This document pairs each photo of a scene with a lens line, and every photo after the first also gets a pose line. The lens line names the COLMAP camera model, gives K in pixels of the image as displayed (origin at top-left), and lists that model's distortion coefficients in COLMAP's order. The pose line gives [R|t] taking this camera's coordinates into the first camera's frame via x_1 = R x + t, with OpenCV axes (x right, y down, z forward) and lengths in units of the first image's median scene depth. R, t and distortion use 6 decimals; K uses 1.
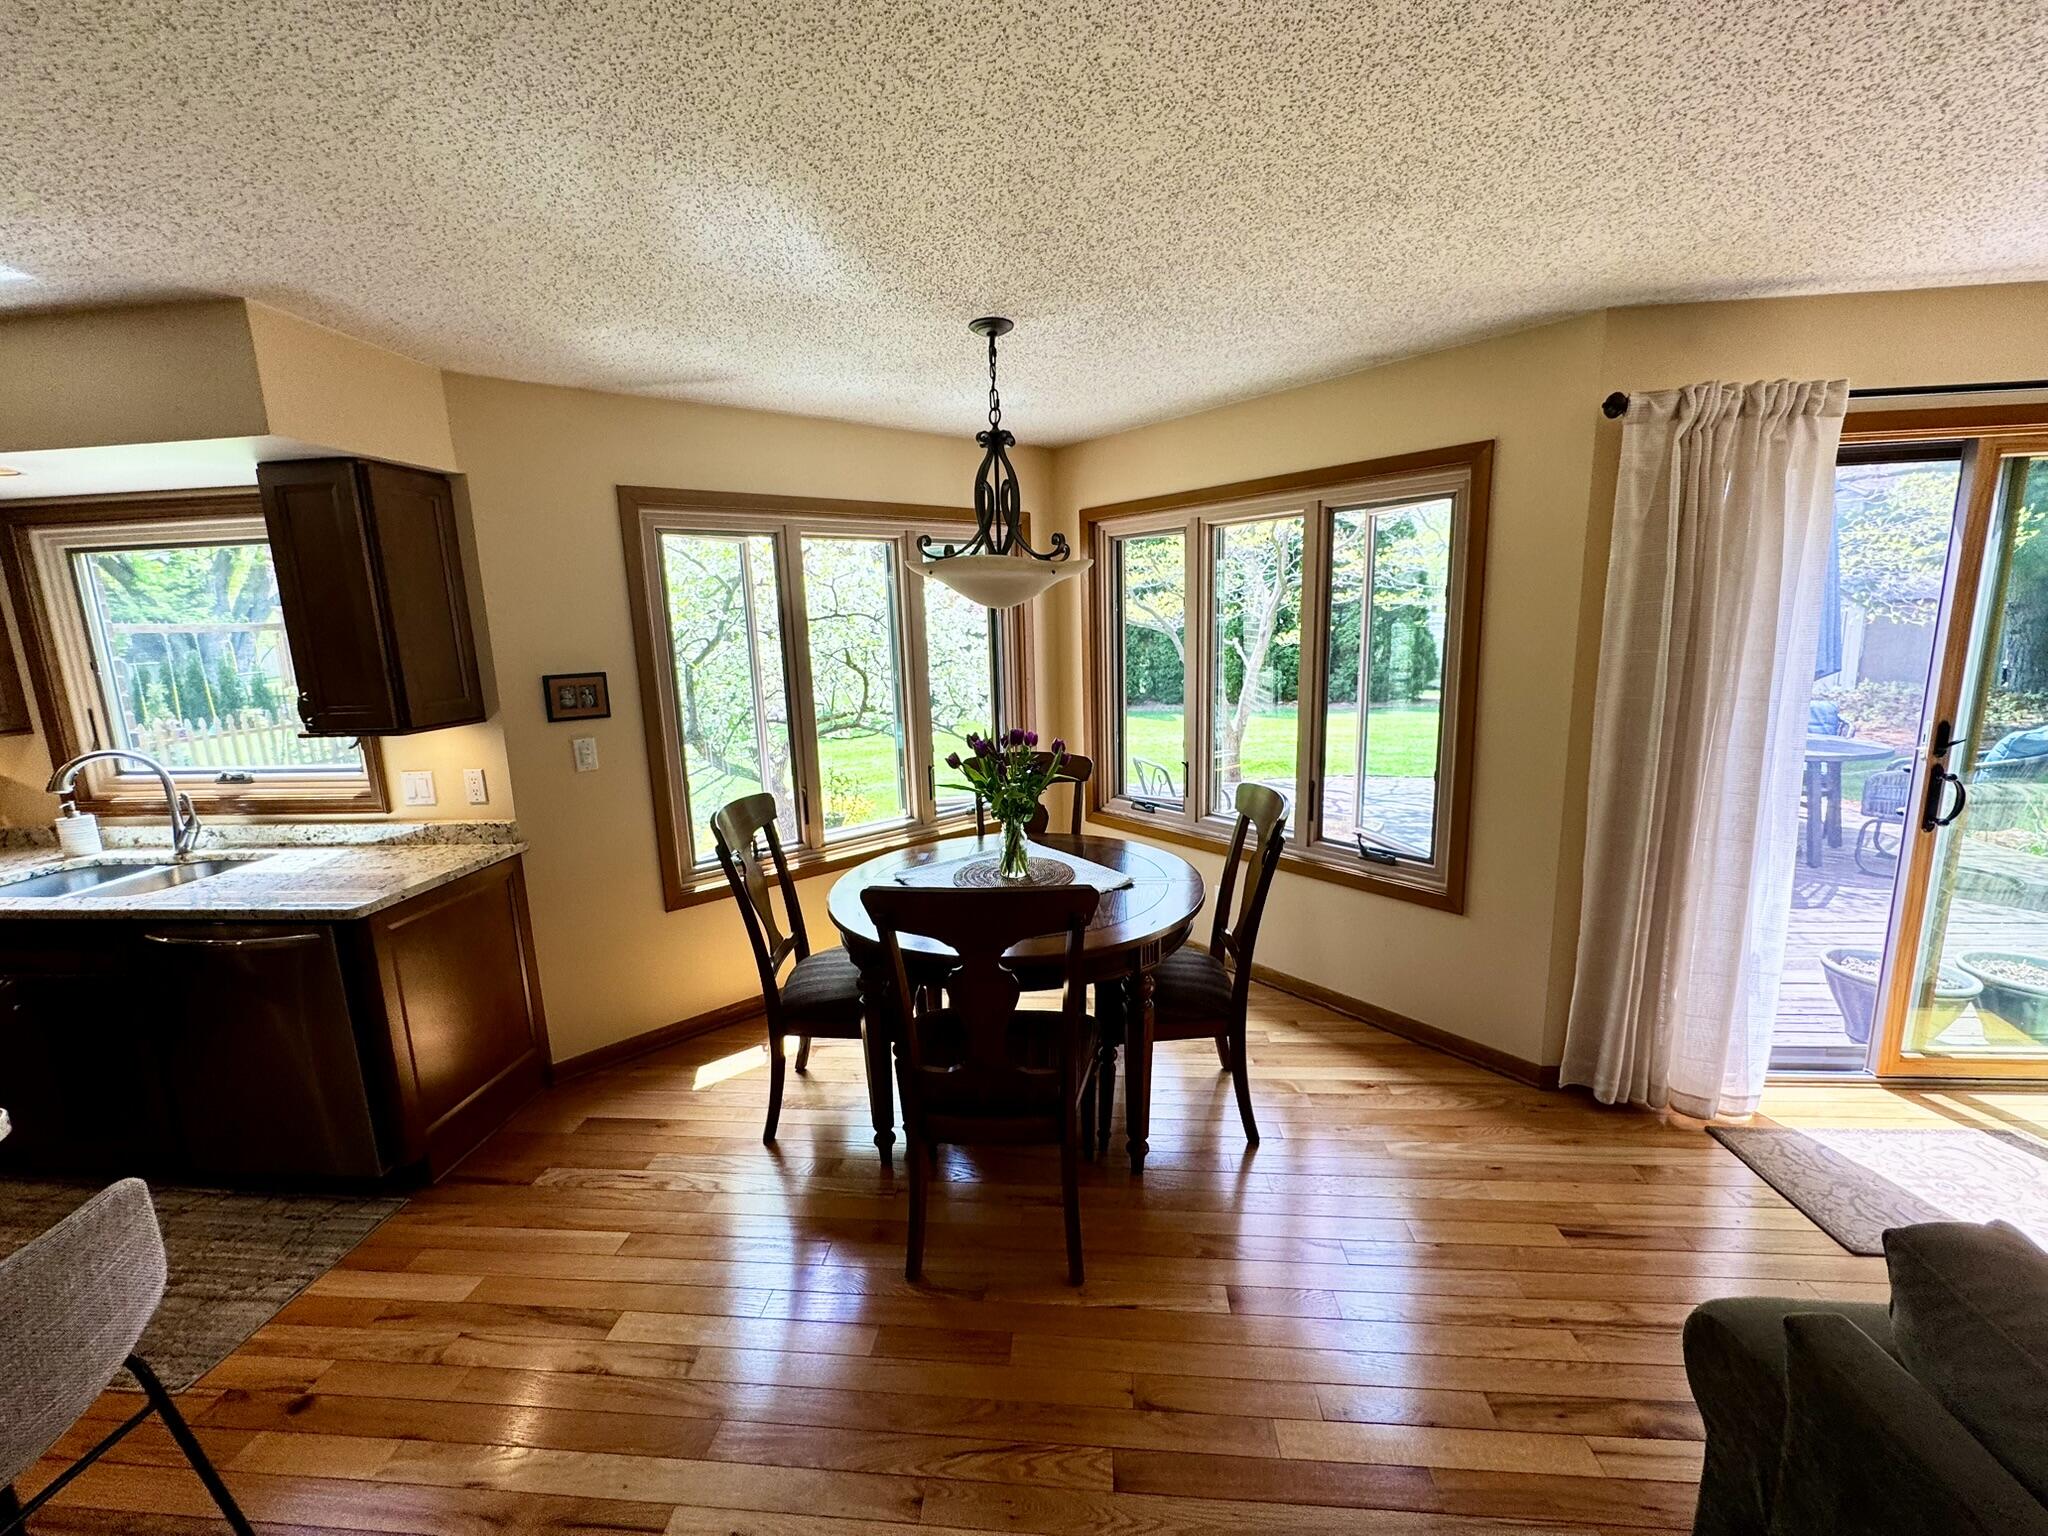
lens RADIAL K [[826.8, 0, 1023.8], [0, 826.8, 767.5], [0, 0, 1]] dist [-0.005207, -0.000086]
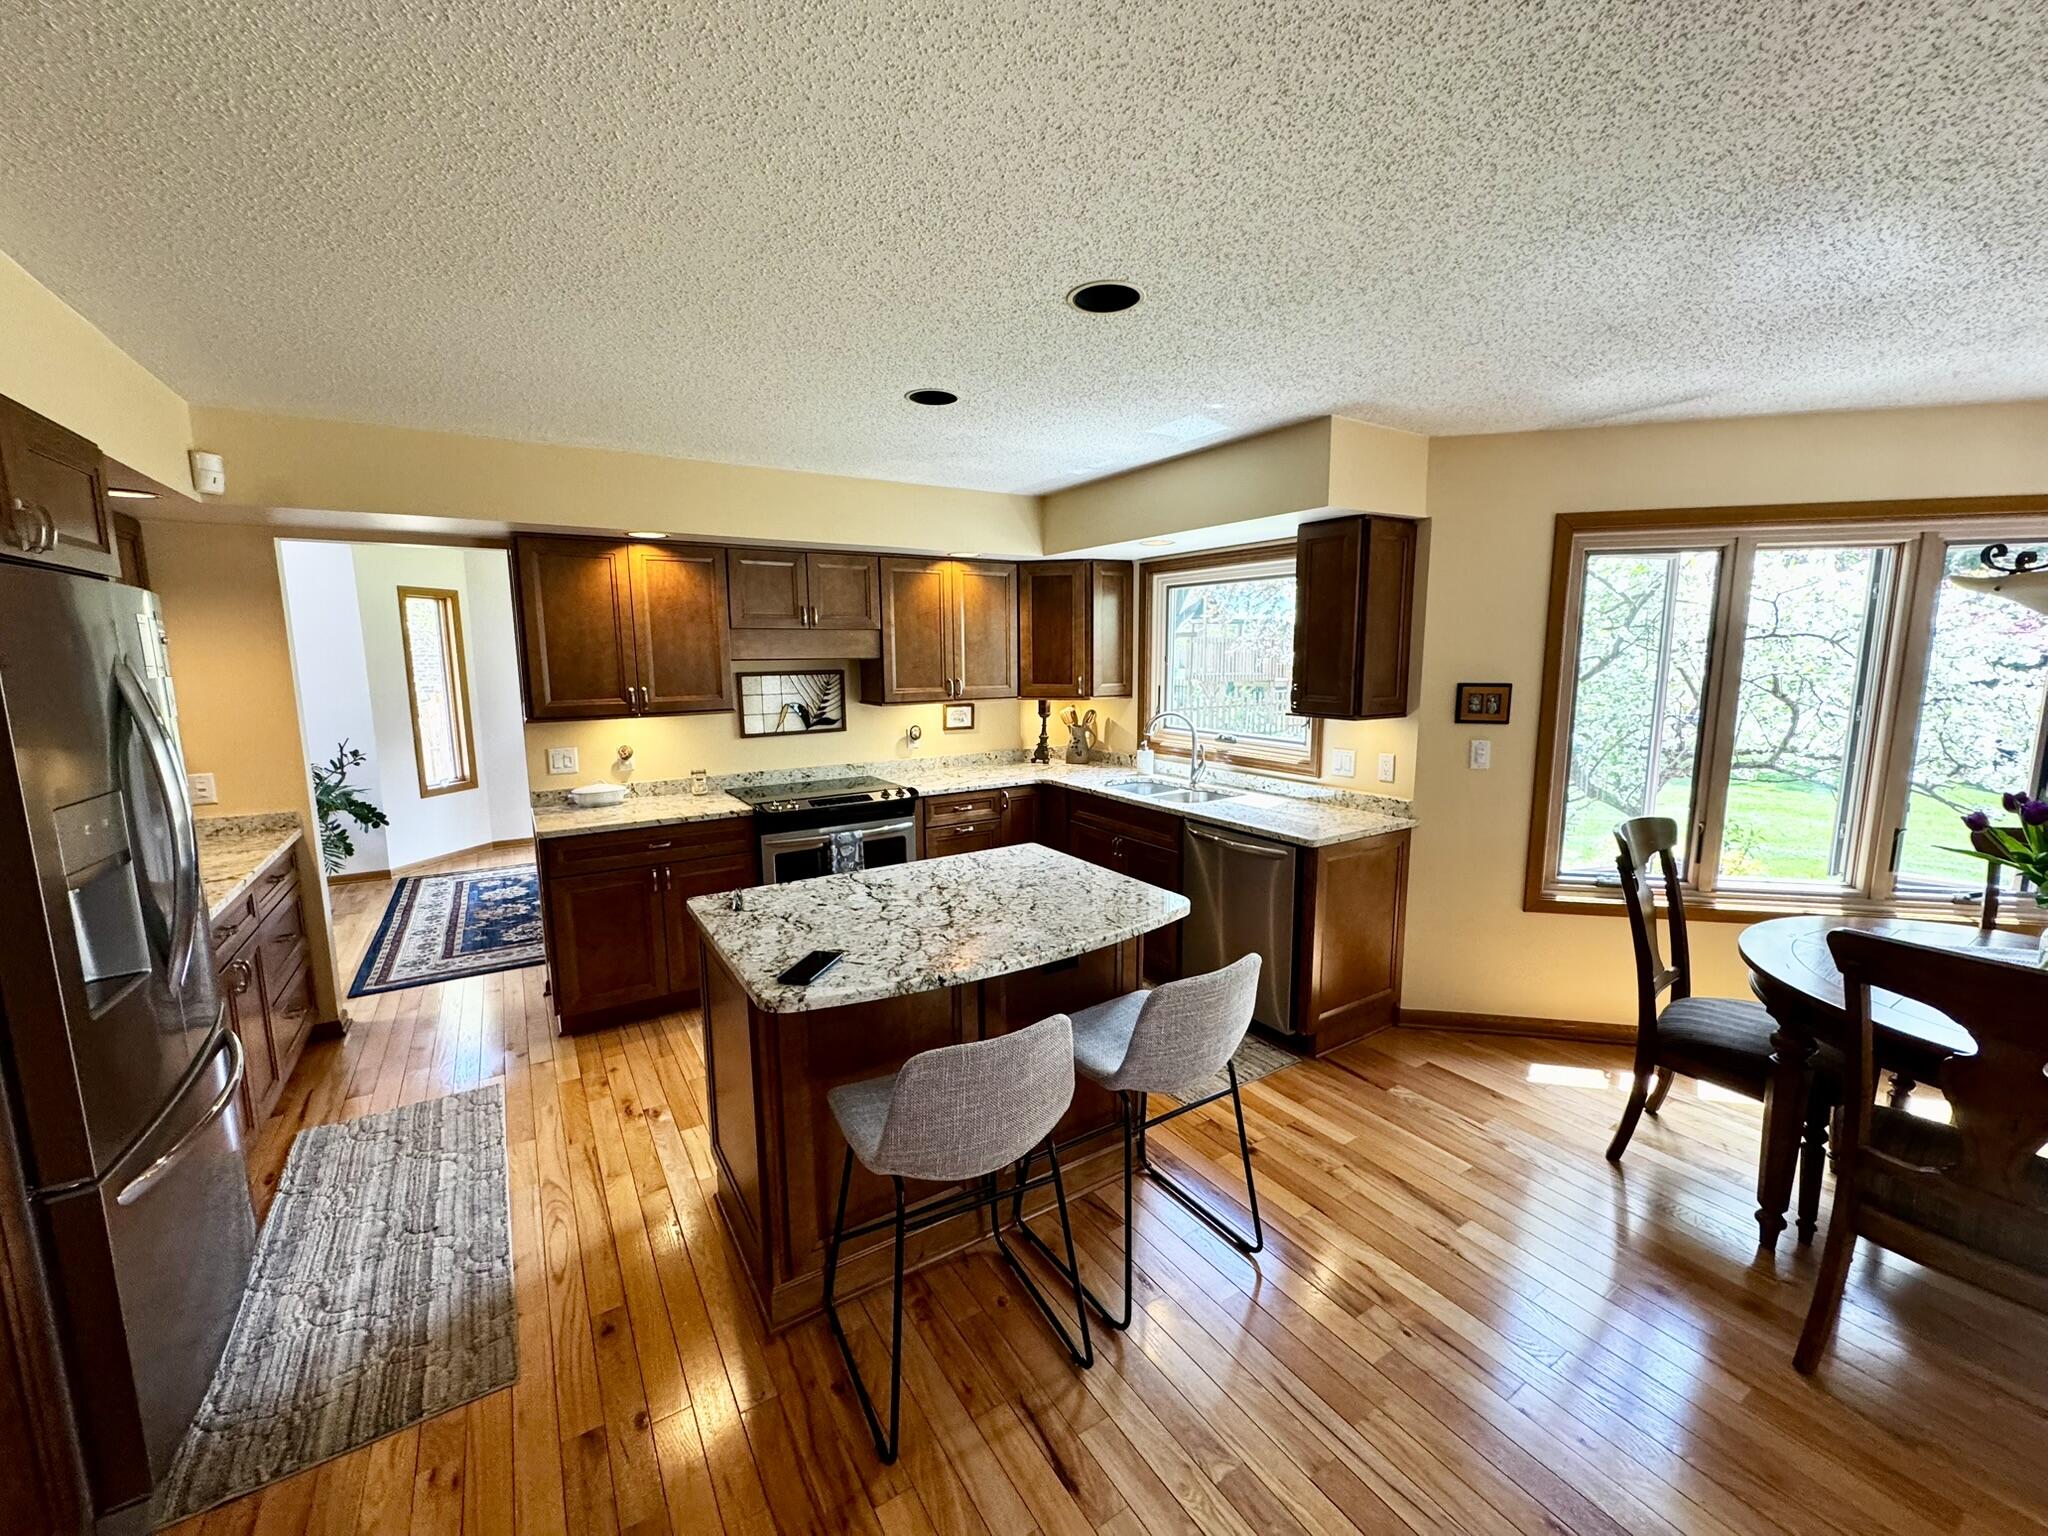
lens RADIAL K [[817.1, 0, 1023.4], [0, 817.1, 764.9], [0, 0, 1]] dist [-0.003466, 0.000195]
pose [[0.611007, 0.140657, -0.779029, -0.039323], [-0.155095, 0.986286, 0.056434, 0.033929], [0.776283, 0.086342, 0.624443, -0.195441]]
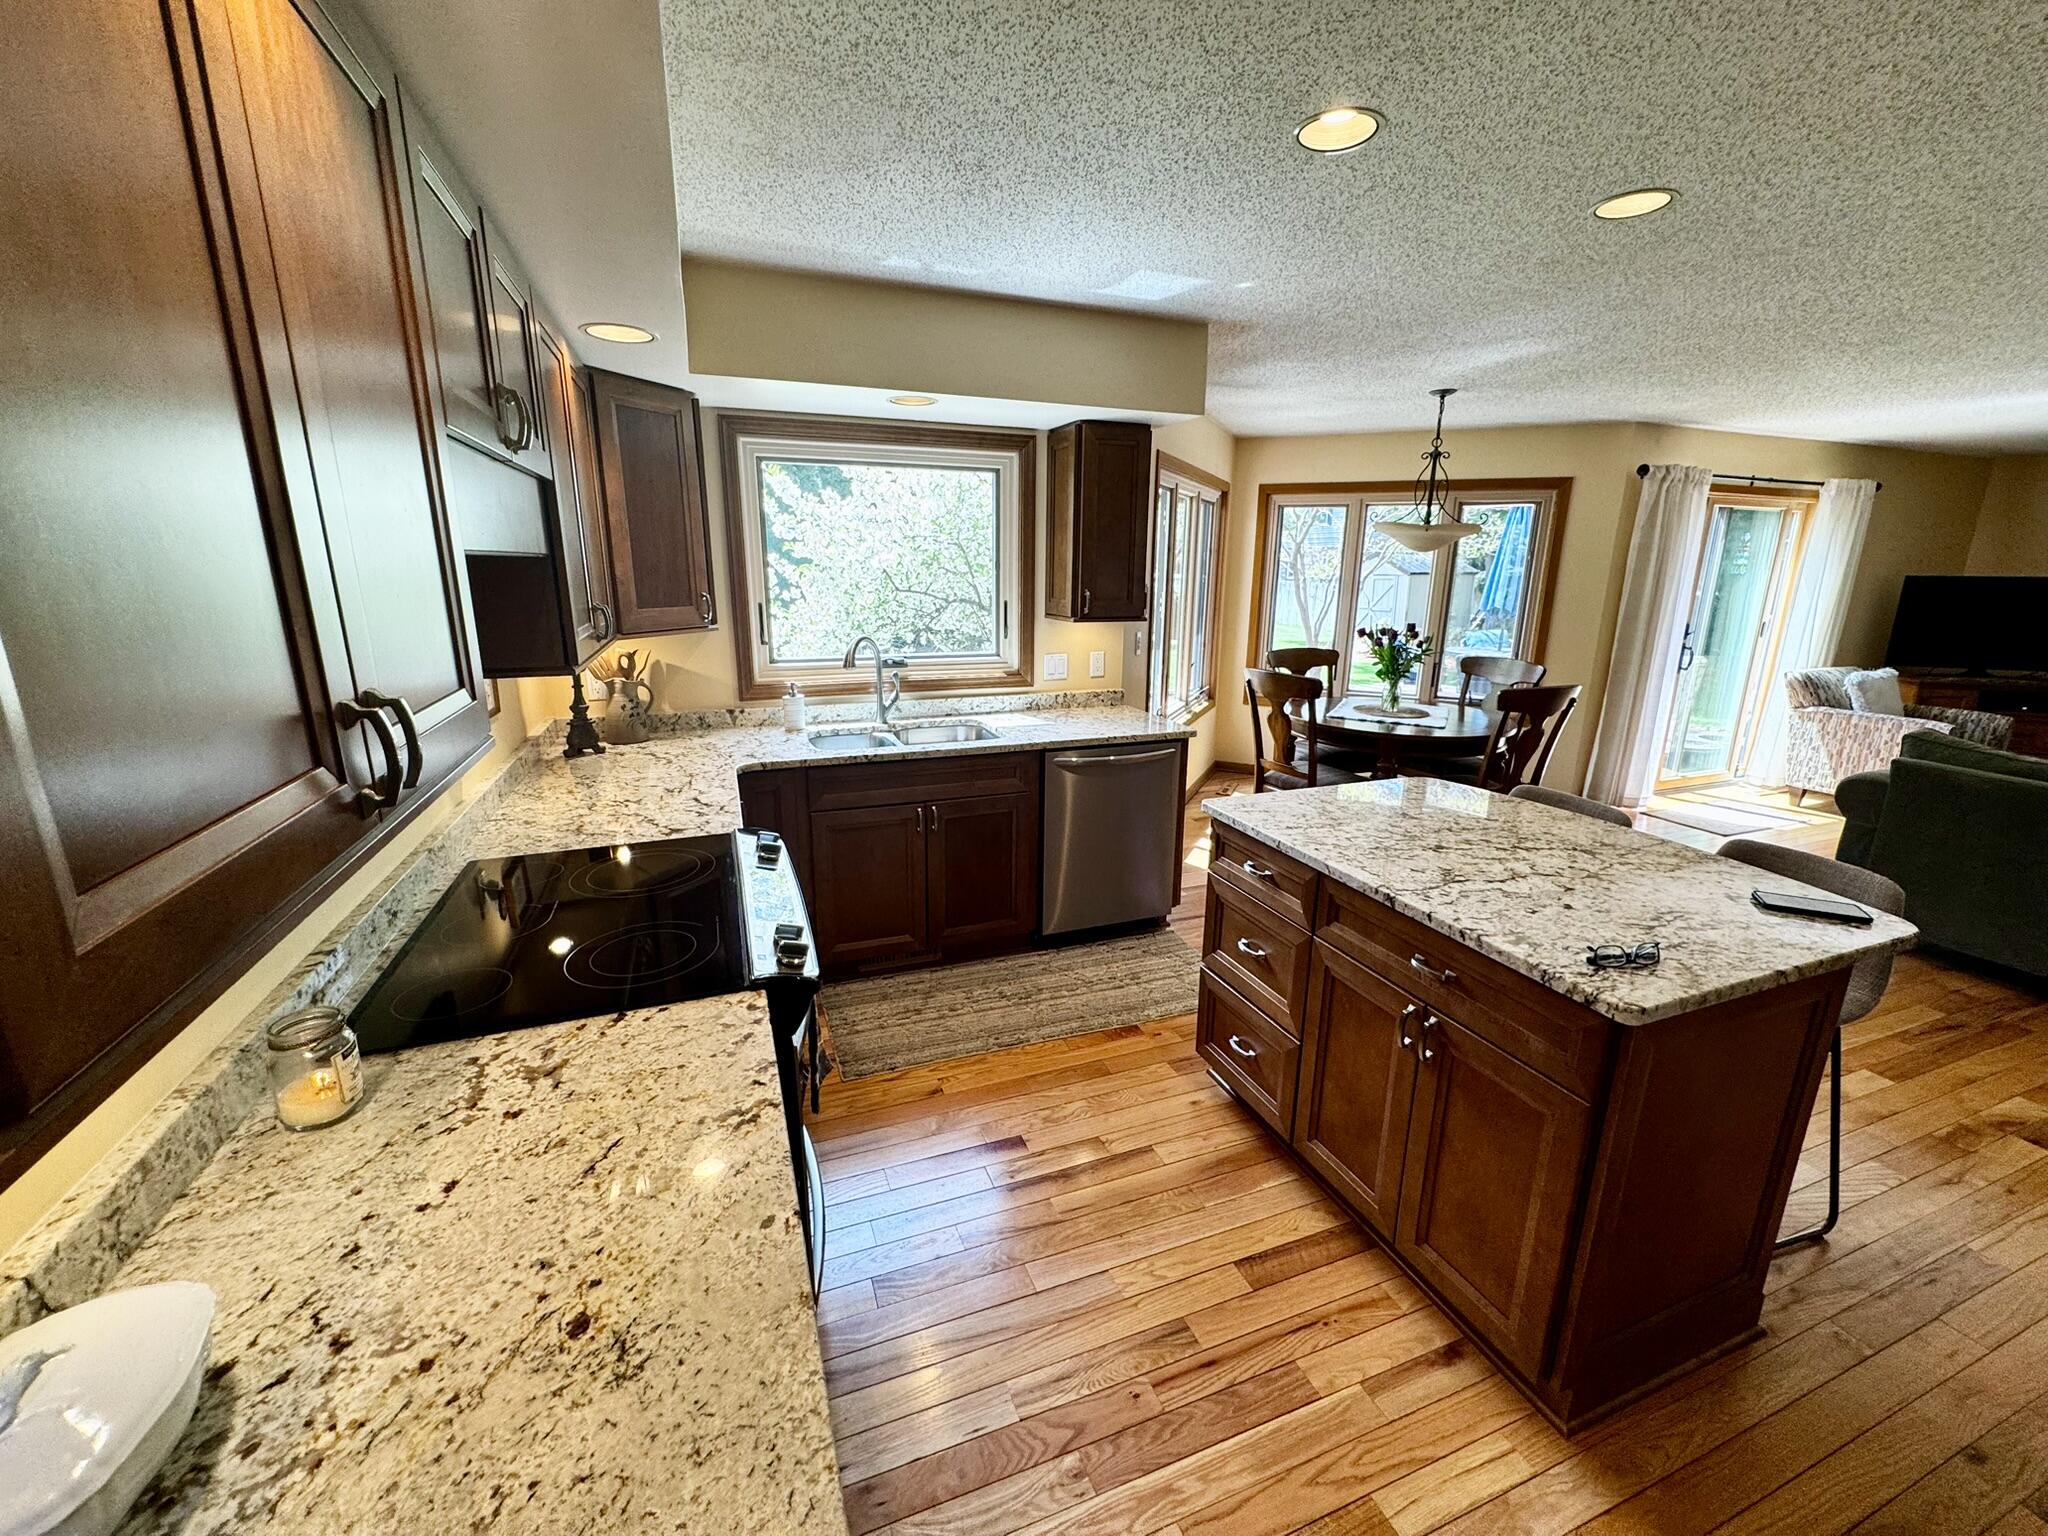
lens RADIAL K [[817.1, 0, 1023.4], [0, 817.1, 764.9], [0, 0, 1]] dist [-0.003466, 0.000195]
pose [[0.895817, -0.066508, 0.439419, -1.375072], [0.041755, 0.996961, 0.065772, 0.094632], [-0.442457, -0.040571, 0.895871, -0.173436]]
